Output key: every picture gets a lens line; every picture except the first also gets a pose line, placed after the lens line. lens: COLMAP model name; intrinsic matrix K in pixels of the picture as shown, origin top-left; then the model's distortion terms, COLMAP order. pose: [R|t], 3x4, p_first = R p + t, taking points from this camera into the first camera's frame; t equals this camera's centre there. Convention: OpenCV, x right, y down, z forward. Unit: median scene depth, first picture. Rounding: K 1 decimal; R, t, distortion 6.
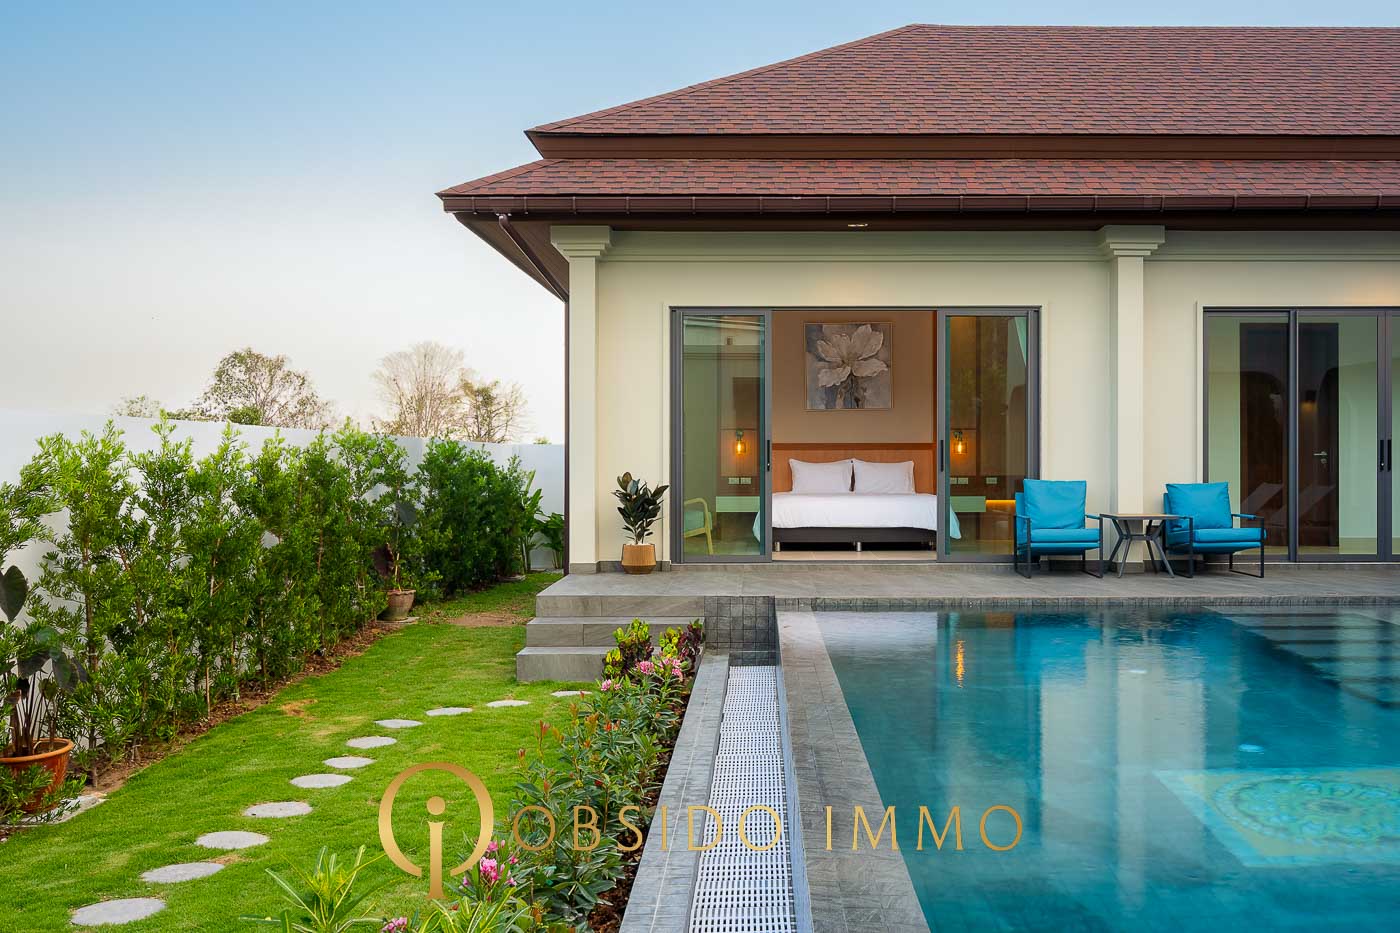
lens RADIAL K [[1354.0, 0, 700.8], [0, 1354.0, 467.7], [0, 0, 1]] dist [-0.014637, 0.000000]
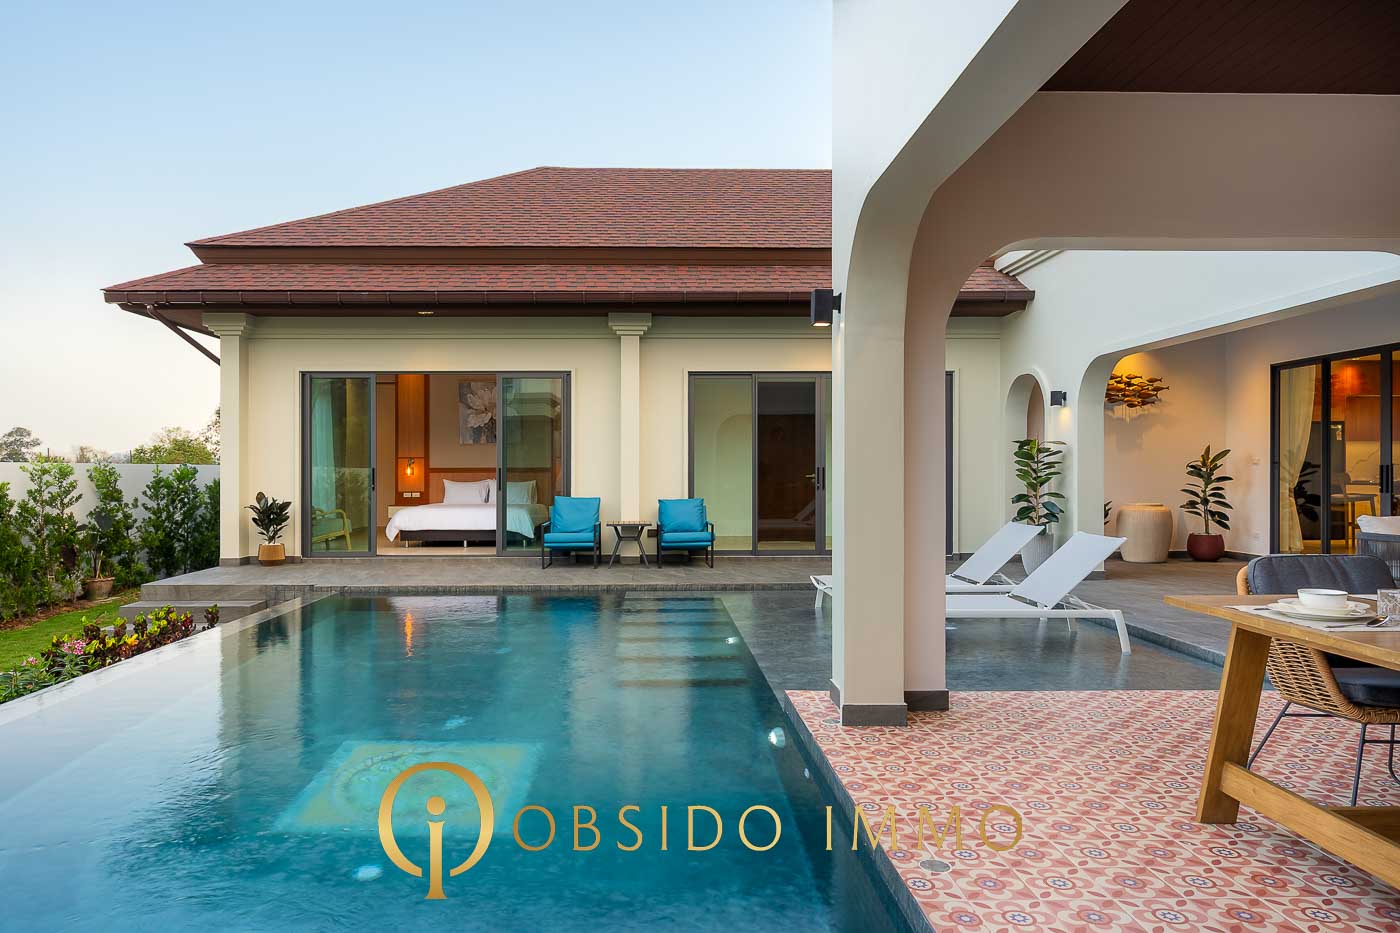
lens RADIAL K [[918.9, 0, 696.9], [0, 918.9, 465.5], [0, 0, 1]] dist [-0.002708, 0.000715]
pose [[0.999750, -0.001035, 0.022347, 0.362277], [0.001222, 0.999964, -0.008363, -0.014844], [-0.022338, 0.008388, 0.999715, 0.058139]]
